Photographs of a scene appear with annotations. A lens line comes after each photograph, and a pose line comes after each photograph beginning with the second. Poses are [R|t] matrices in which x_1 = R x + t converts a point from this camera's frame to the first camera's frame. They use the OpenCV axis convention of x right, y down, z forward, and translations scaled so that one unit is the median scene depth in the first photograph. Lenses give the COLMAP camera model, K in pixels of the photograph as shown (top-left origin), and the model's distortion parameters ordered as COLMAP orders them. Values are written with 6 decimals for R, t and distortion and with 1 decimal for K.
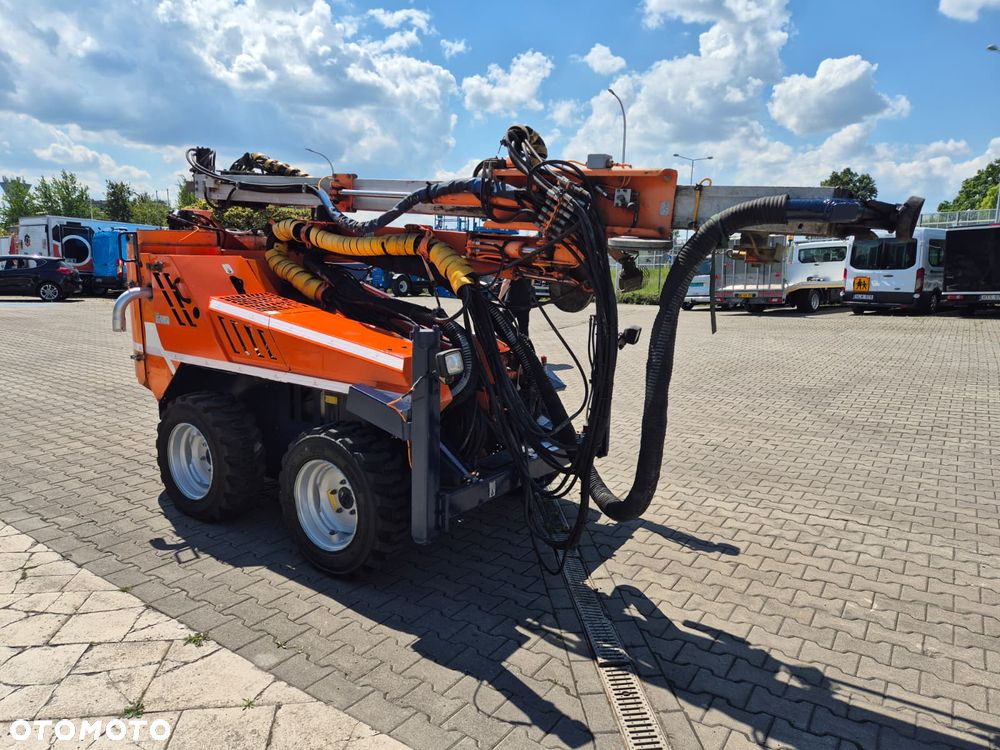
lens RADIAL K [[666.4, 0, 496.6], [0, 666.4, 378.0], [0, 0, 1]] dist [0.063769, -0.053085]
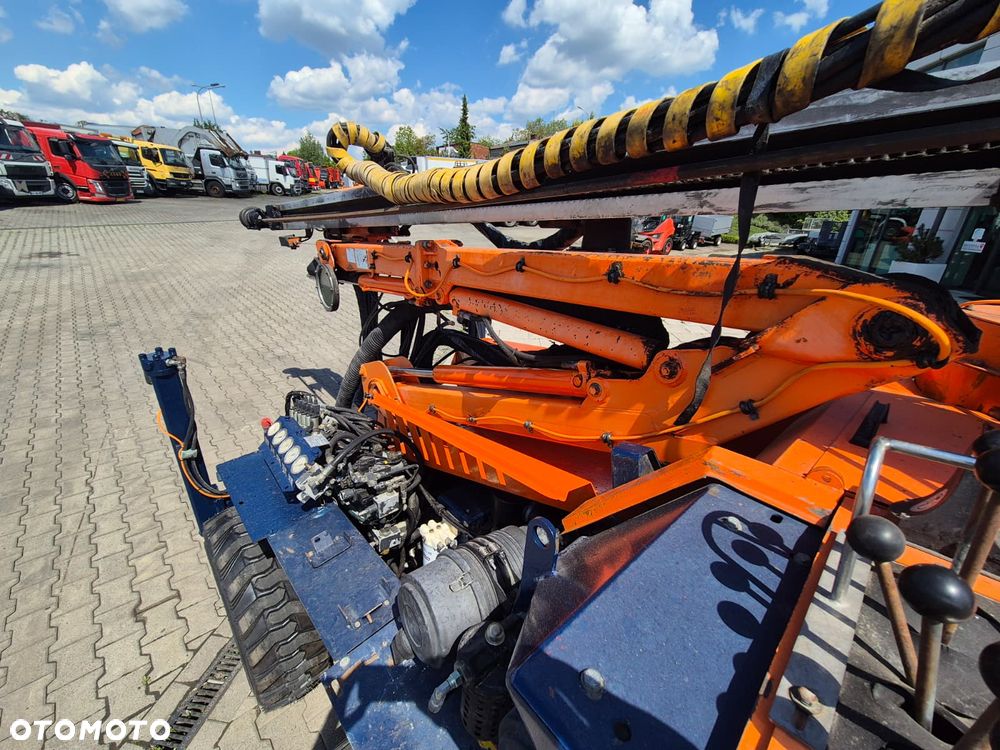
lens RADIAL K [[410.1, 0, 503.3], [0, 410.1, 381.4], [0, 0, 1]] dist [0.002098, -0.002402]
pose [[-0.976211, -0.133379, 0.170943, -0.250186], [-0.020606, 0.841909, 0.539226, -0.312991], [-0.215840, 0.522877, -0.824629, 1.314588]]
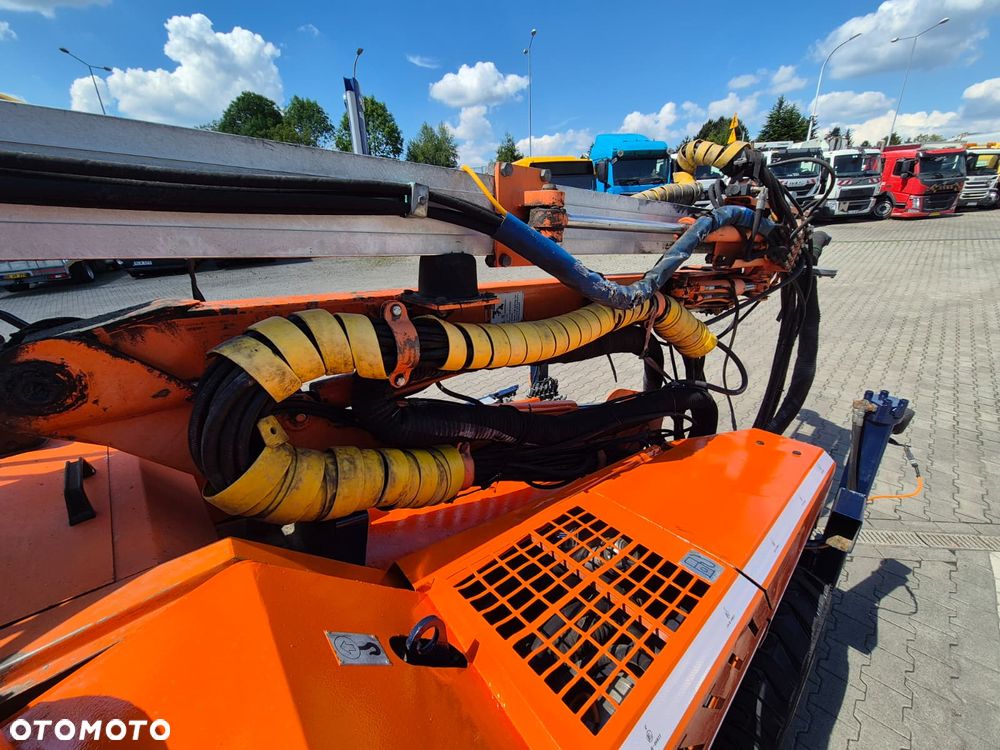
lens RADIAL K [[410.1, 0, 500.0], [0, 410.1, 380.5], [0, 0, 1]] dist [0.002098, -0.002402]
pose [[0.187435, -0.385852, 0.903320, -0.475737], [0.195210, 0.915907, 0.350724, -0.268701], [-0.962684, 0.110599, 0.246995, 0.939282]]
